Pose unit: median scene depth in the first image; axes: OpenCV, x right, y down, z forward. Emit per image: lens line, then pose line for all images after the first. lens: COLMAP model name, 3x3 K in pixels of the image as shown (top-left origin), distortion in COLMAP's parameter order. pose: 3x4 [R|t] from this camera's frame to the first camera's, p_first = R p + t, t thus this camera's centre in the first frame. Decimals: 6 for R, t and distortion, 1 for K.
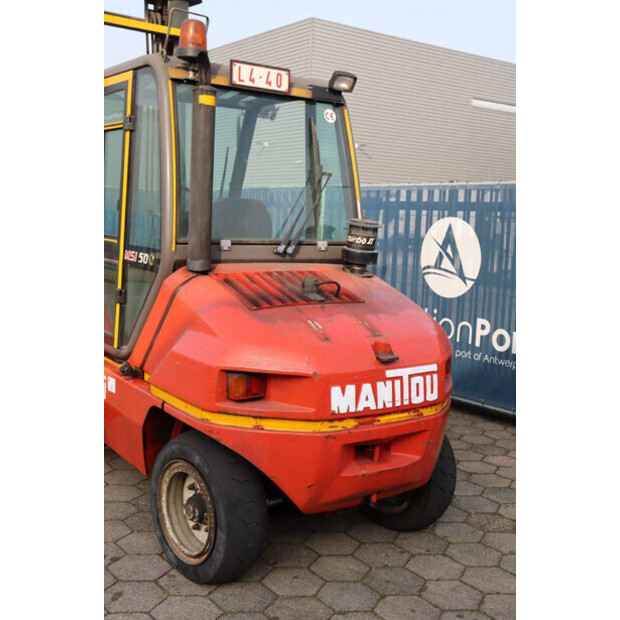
lens RADIAL K [[757.6, 0, 310.6], [0, 757.6, 311.1], [0, 0, 1]] dist [0.020362, 0.000000]
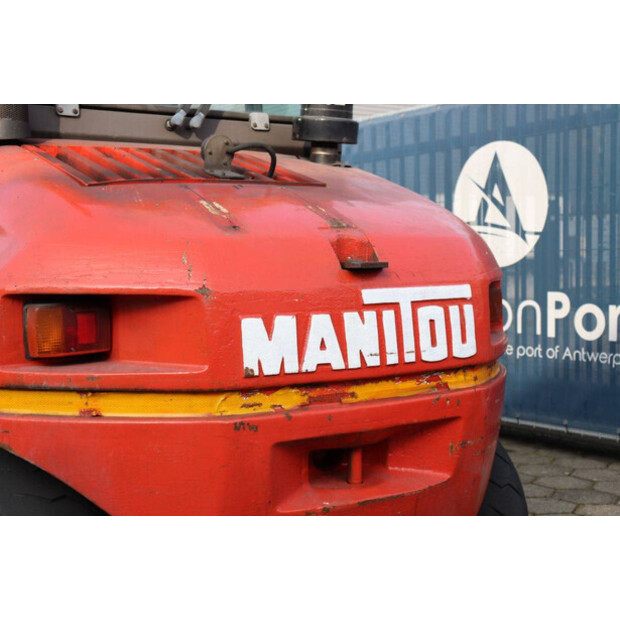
lens RADIAL K [[933.7, 0, 306.0], [0, 933.7, 307.5], [0, 0, 1]] dist [0.110754, 0.000000]
pose [[0.998008, -0.054318, -0.032078, 0.070128], [0.051913, 0.996084, -0.071559, 0.111518], [0.035839, 0.069752, 0.996920, 0.345704]]
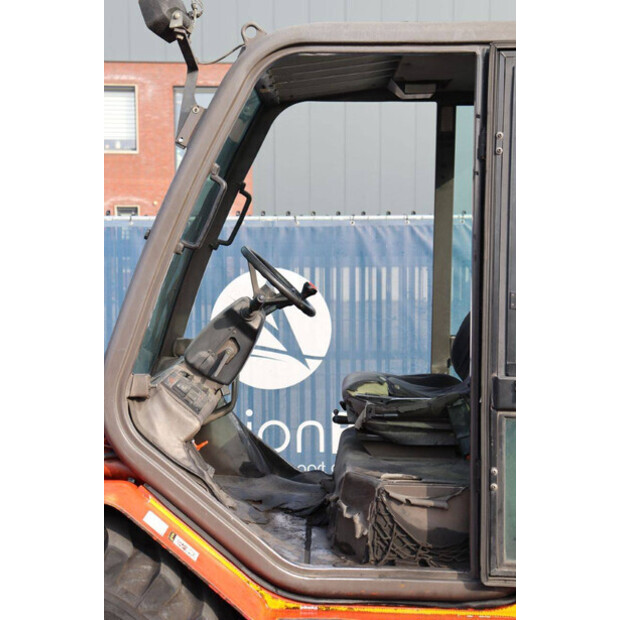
lens RADIAL K [[1122.2, 0, 305.2], [0, 1122.2, 310.9], [0, 0, 1]] dist [0.217631, 0.000000]
pose [[0.586047, -0.087936, 0.805491, -0.996310], [0.124198, 0.992095, 0.017945, -0.169819], [-0.800702, 0.089524, 0.592336, 0.674993]]
